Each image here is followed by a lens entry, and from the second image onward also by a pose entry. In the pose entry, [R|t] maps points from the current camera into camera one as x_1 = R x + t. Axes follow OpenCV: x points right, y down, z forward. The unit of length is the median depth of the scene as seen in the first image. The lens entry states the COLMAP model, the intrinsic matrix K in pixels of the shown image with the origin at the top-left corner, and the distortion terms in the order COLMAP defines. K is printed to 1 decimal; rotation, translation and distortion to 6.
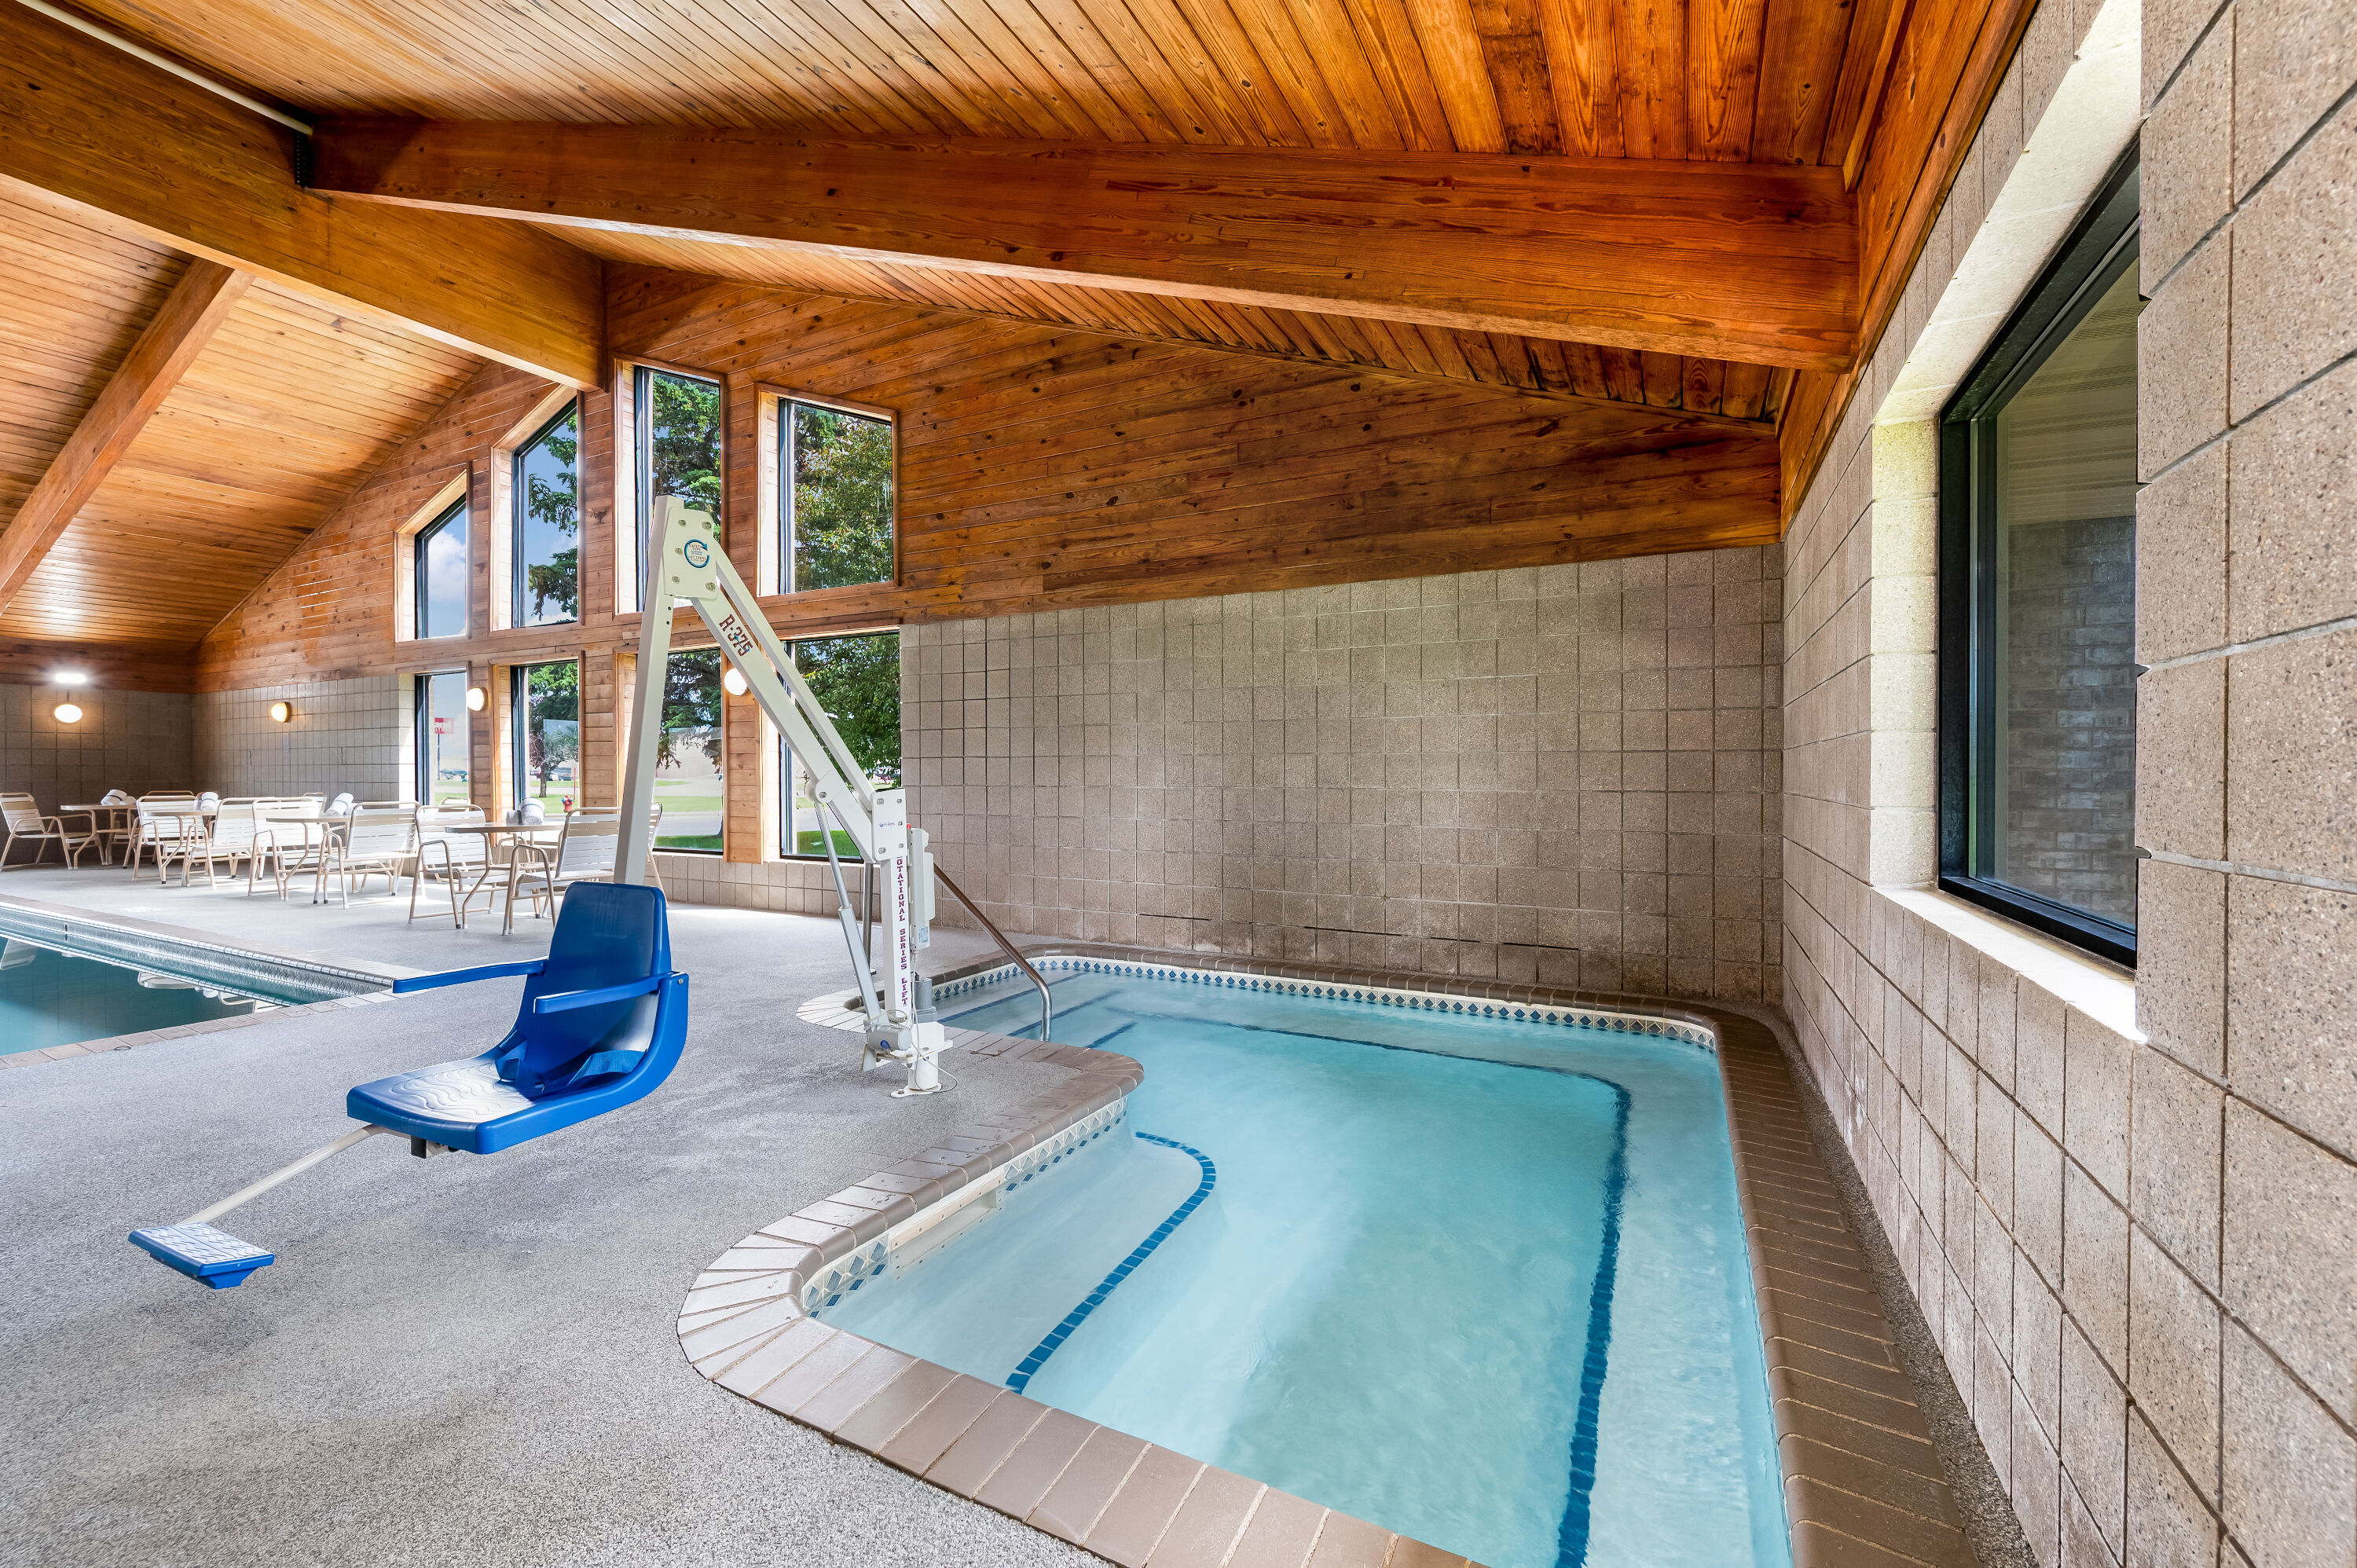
lens RADIAL K [[954.4, 0, 1193.3], [0, 954.4, 776.0], [0, 0, 1]] dist [-0.001257, 0.000362]
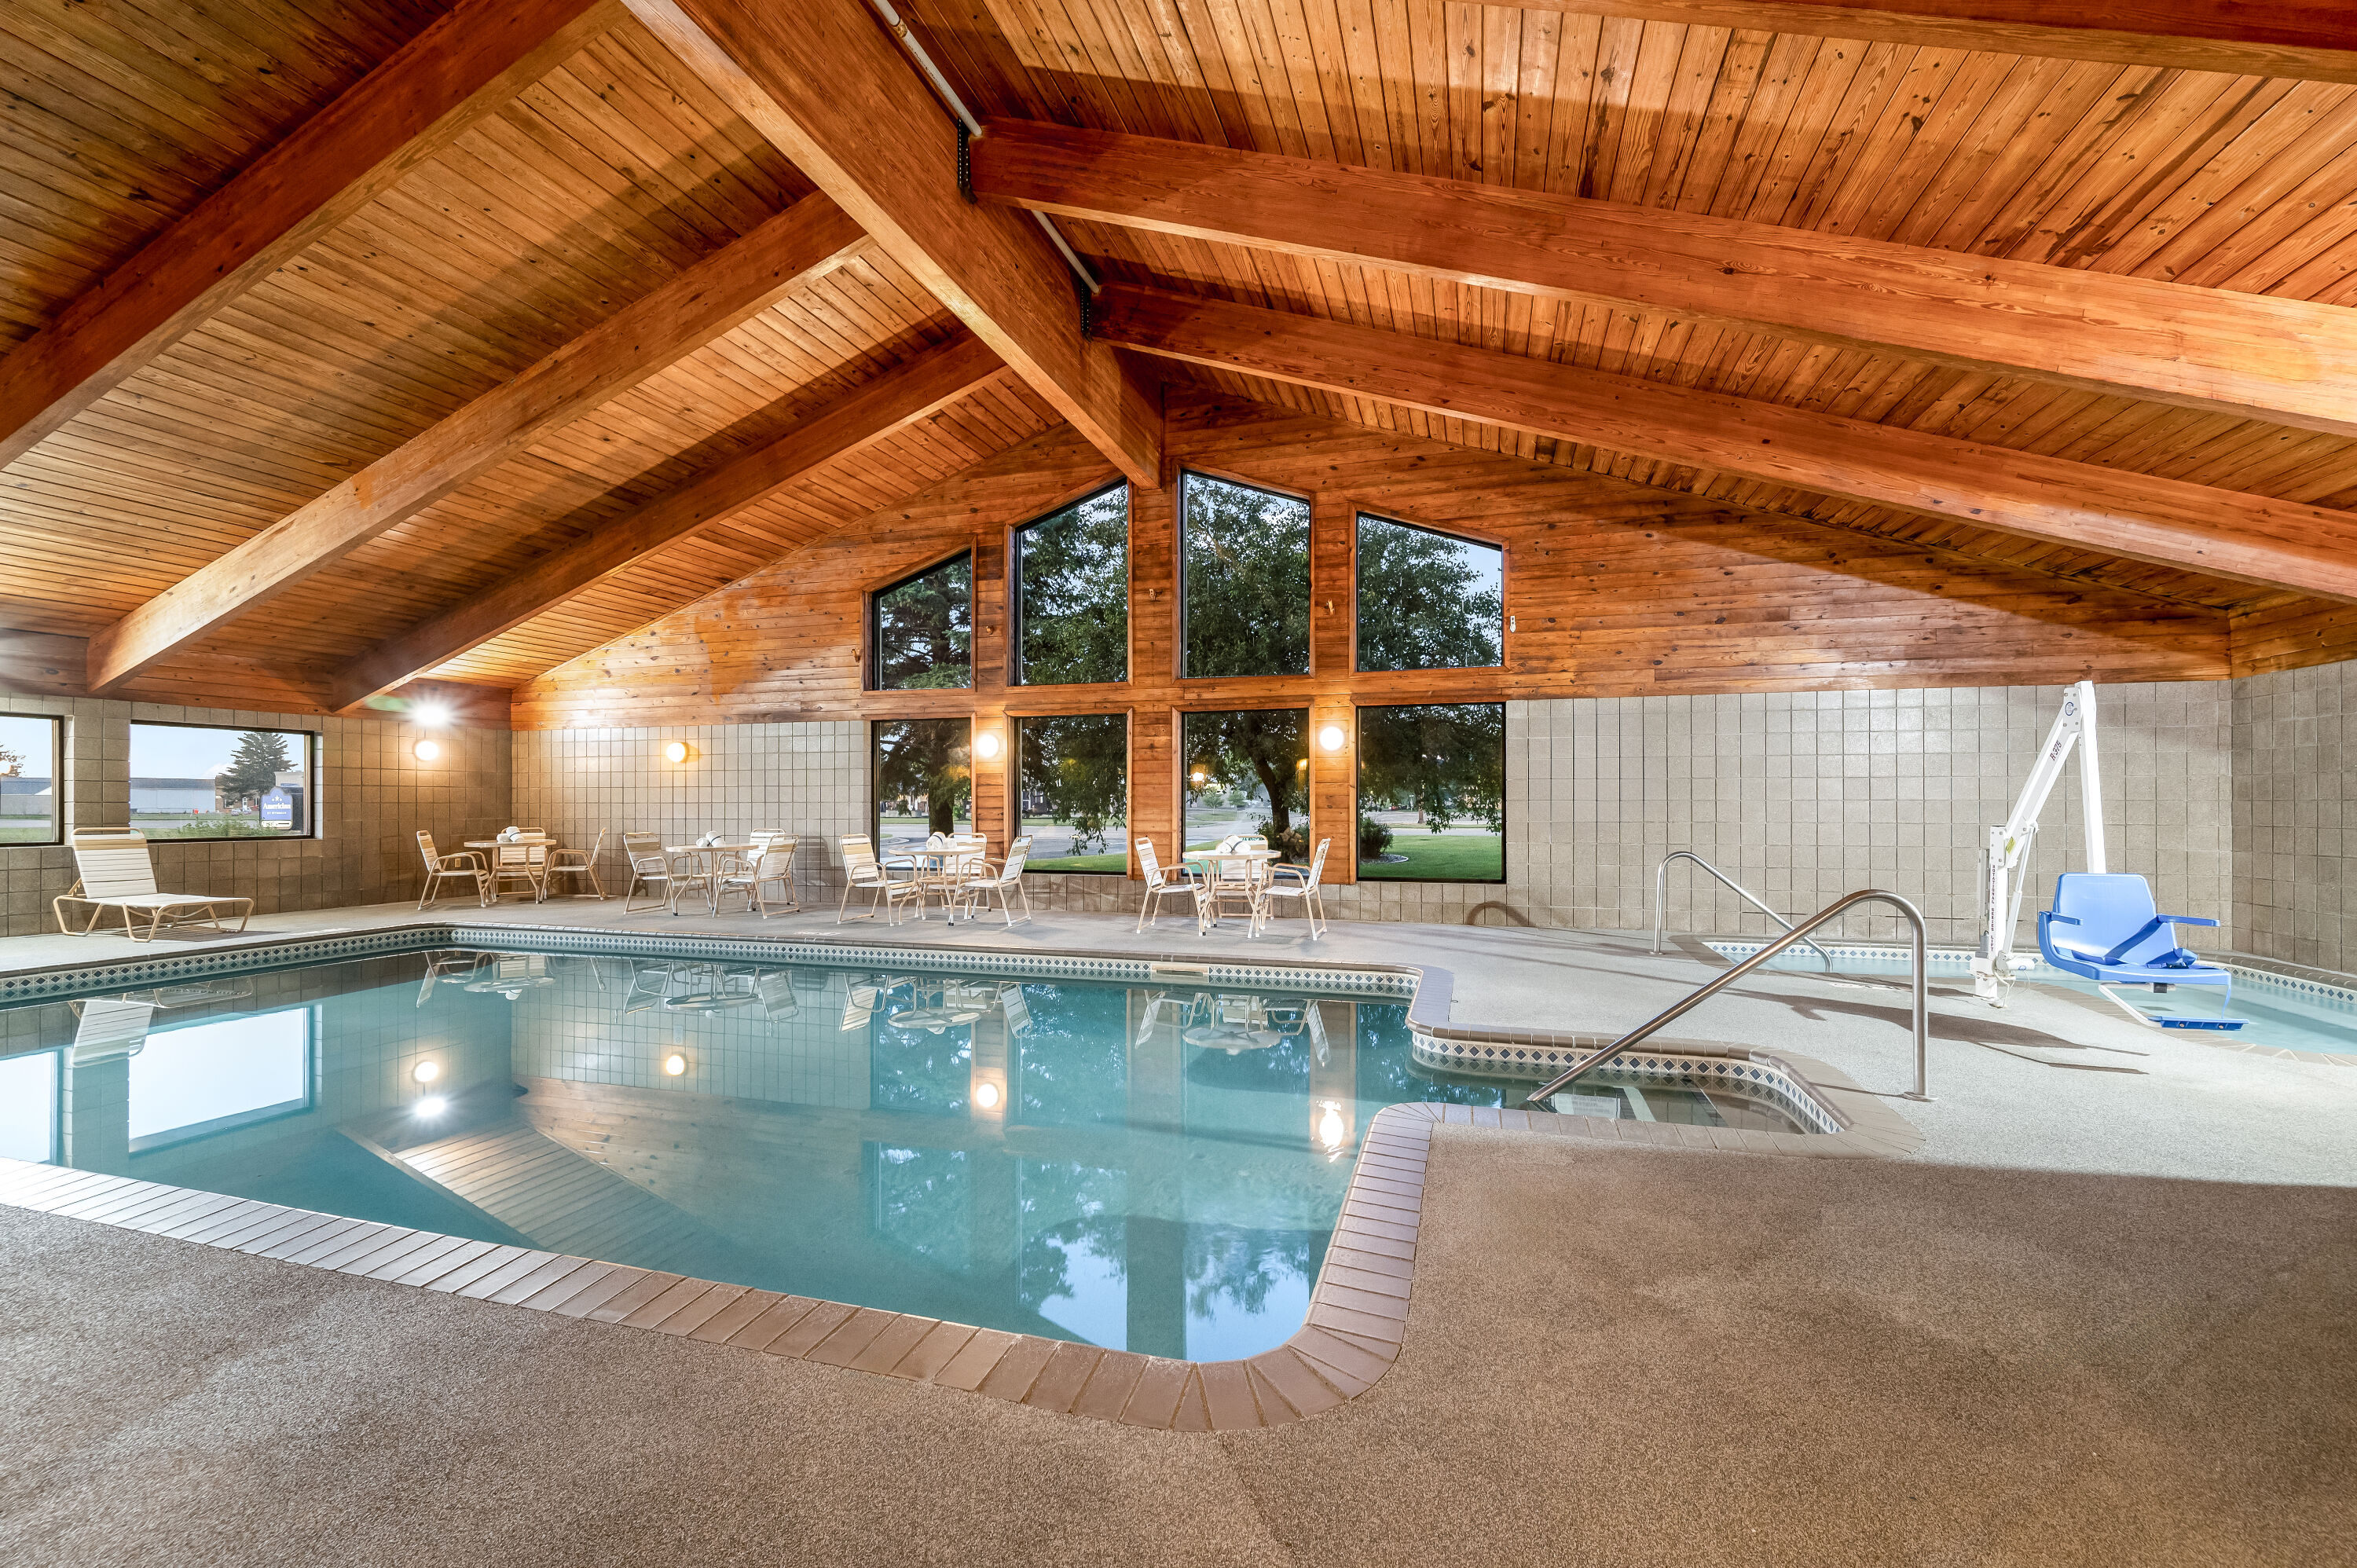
lens RADIAL K [[954.4, 0, 1193.3], [0, 954.4, 776.0], [0, 0, 1]] dist [-0.001257, 0.000362]
pose [[0.980954, 0.000744, 0.194237, -1.090174], [0.003502, 0.999762, -0.021518, -0.030275], [-0.194207, 0.021789, 0.980719, -0.218547]]
